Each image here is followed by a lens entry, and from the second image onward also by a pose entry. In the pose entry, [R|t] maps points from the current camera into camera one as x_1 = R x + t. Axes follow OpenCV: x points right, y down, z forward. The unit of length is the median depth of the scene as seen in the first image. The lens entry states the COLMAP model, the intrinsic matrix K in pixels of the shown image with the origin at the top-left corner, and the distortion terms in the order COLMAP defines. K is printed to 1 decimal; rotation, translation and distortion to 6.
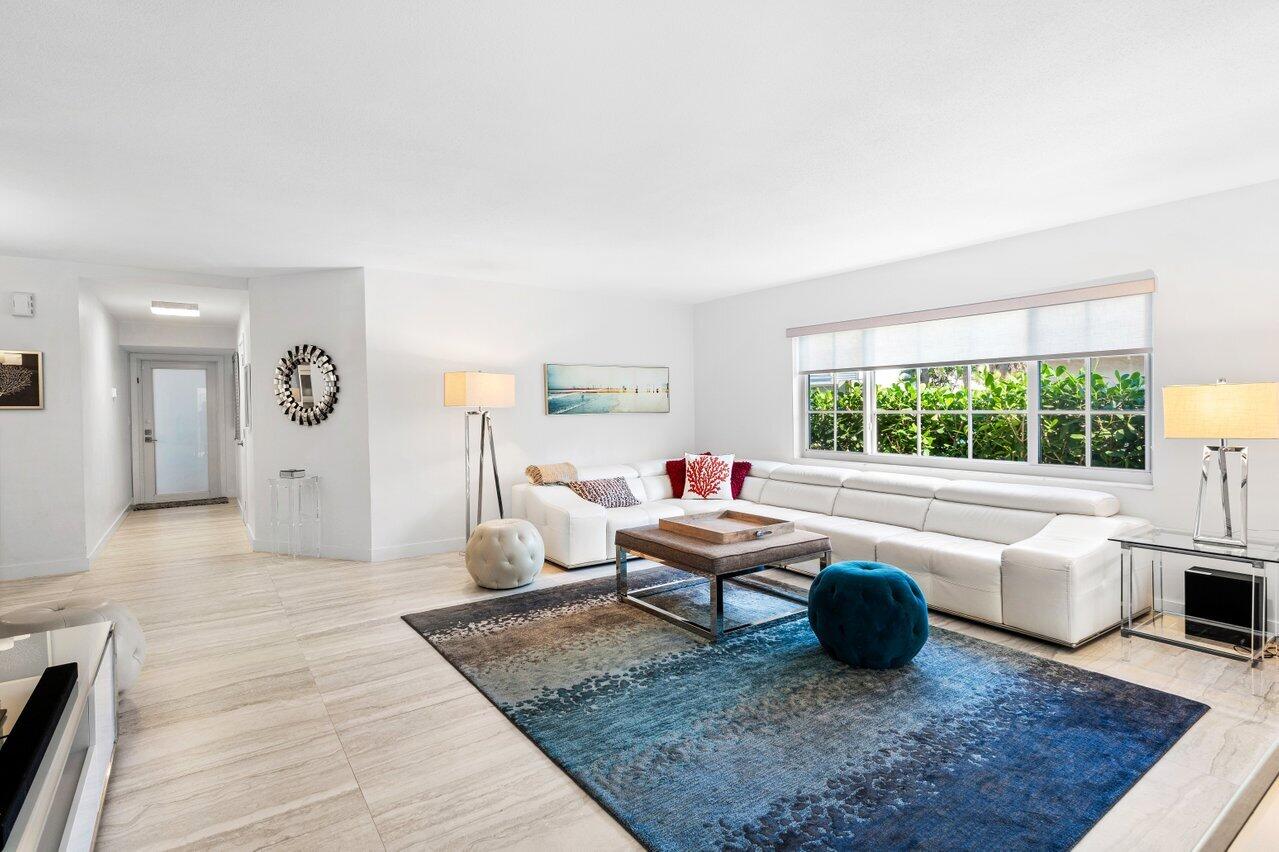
lens RADIAL K [[626.6, 0, 640.1], [0, 626.6, 413.5], [0, 0, 1]] dist [0.003073, 0.000799]
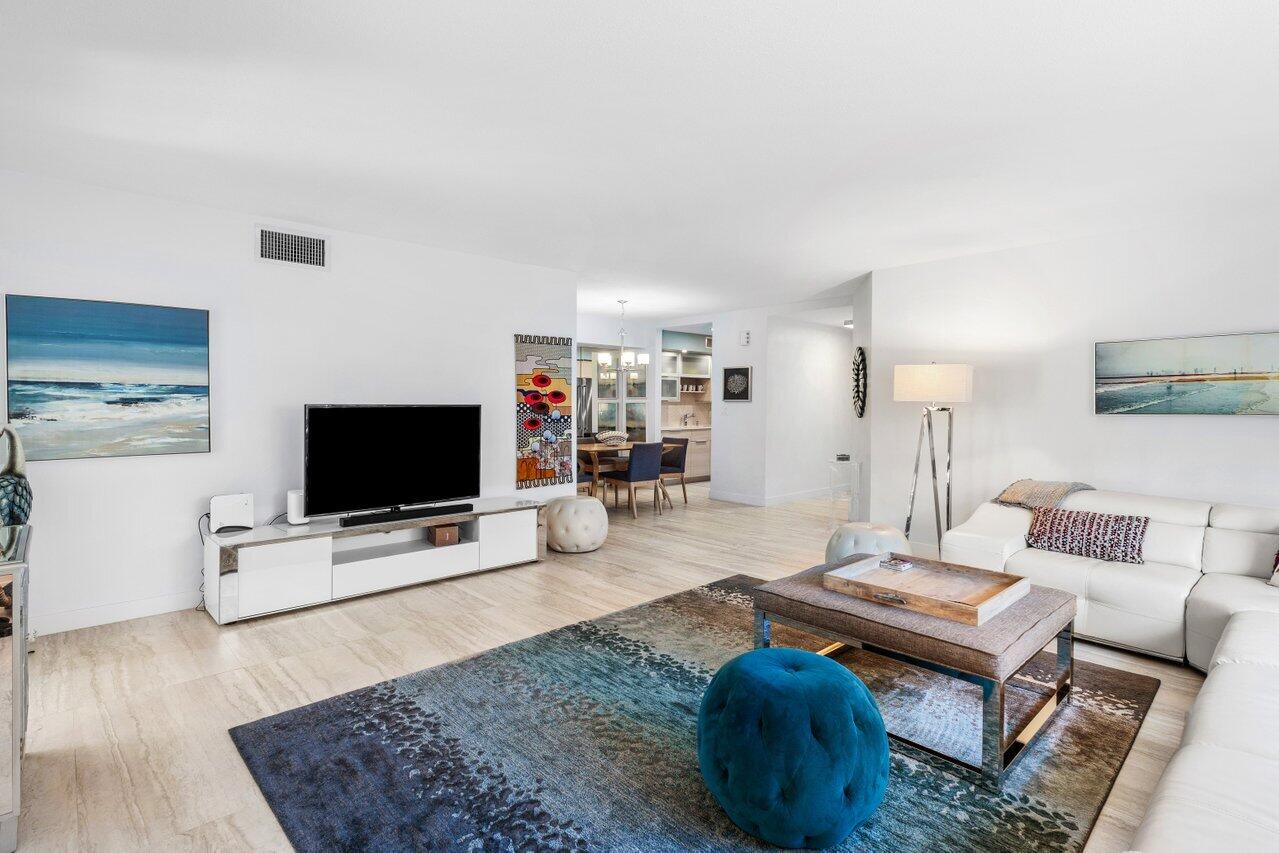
lens RADIAL K [[626.6, 0, 640.1], [0, 626.6, 414.0], [0, 0, 1]] dist [0.003073, 0.000799]
pose [[0.136581, 0.026359, -0.990278, 0.729659], [-0.015042, 0.999586, 0.024533, -0.012064], [0.990515, 0.011545, 0.136921, 0.593500]]
